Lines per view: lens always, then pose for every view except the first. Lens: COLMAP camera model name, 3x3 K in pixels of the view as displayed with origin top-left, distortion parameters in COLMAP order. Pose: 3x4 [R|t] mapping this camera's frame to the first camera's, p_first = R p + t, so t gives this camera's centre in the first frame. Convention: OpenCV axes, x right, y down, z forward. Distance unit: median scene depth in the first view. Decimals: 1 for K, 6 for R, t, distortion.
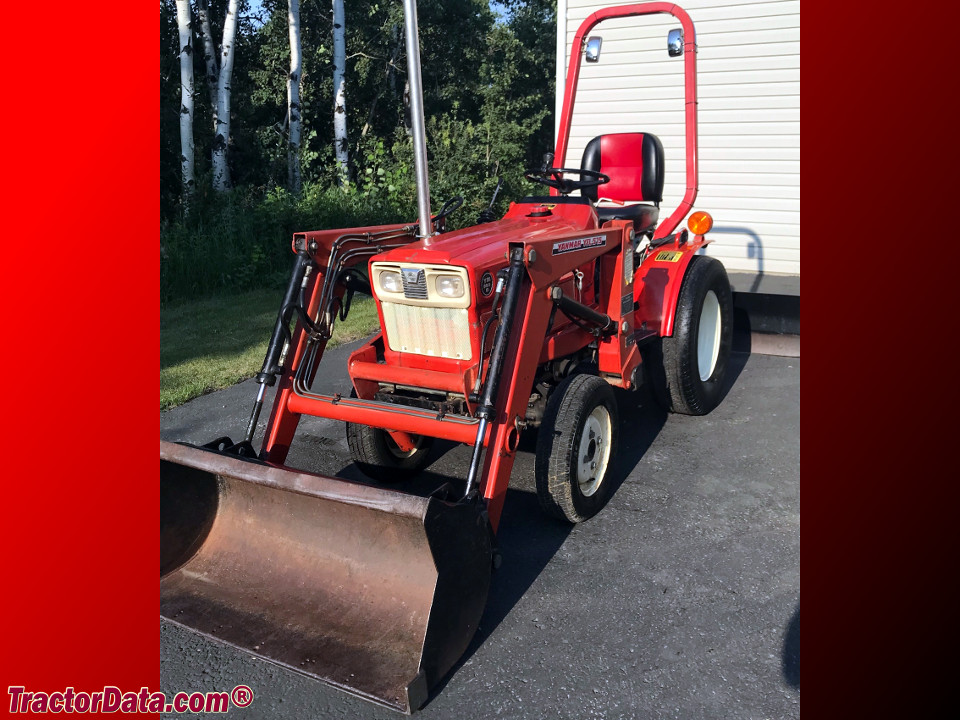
lens RADIAL K [[951.9, 0, 480.1], [0, 951.9, 357.9], [0, 0, 1]] dist [-0.088075, 0.000000]
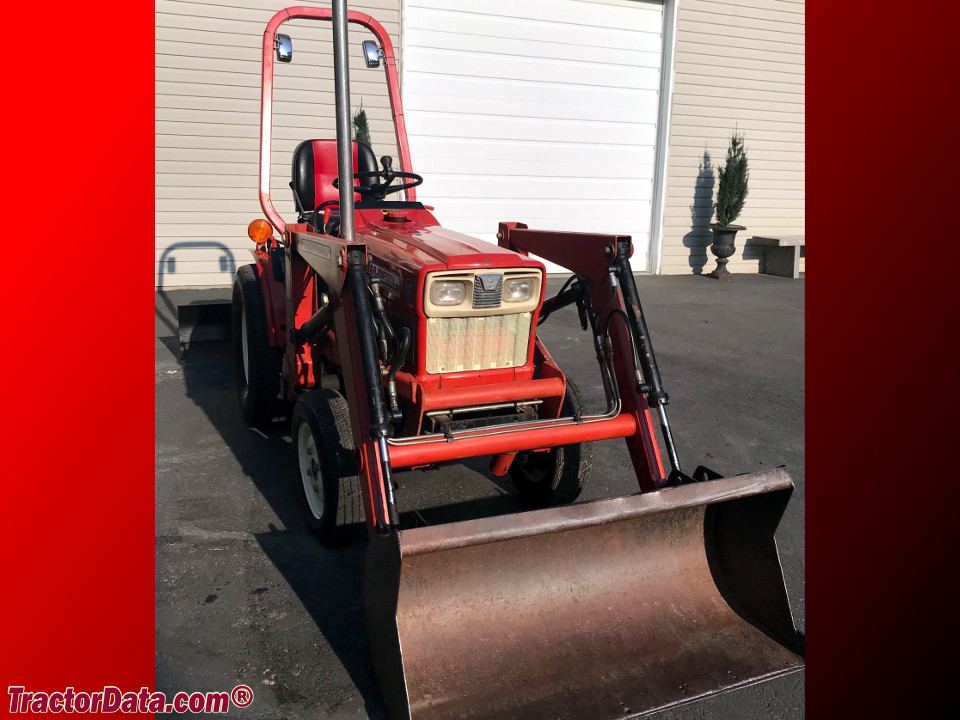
lens RADIAL K [[929.2, 0, 480.3], [0, 929.2, 360.8], [0, 0, 1]] dist [-0.046794, 0.000000]
pose [[0.519431, -0.140019, 0.842963, -0.807379], [0.158159, 0.985193, 0.066187, -0.070370], [-0.839748, 0.098943, 0.533885, 0.519567]]
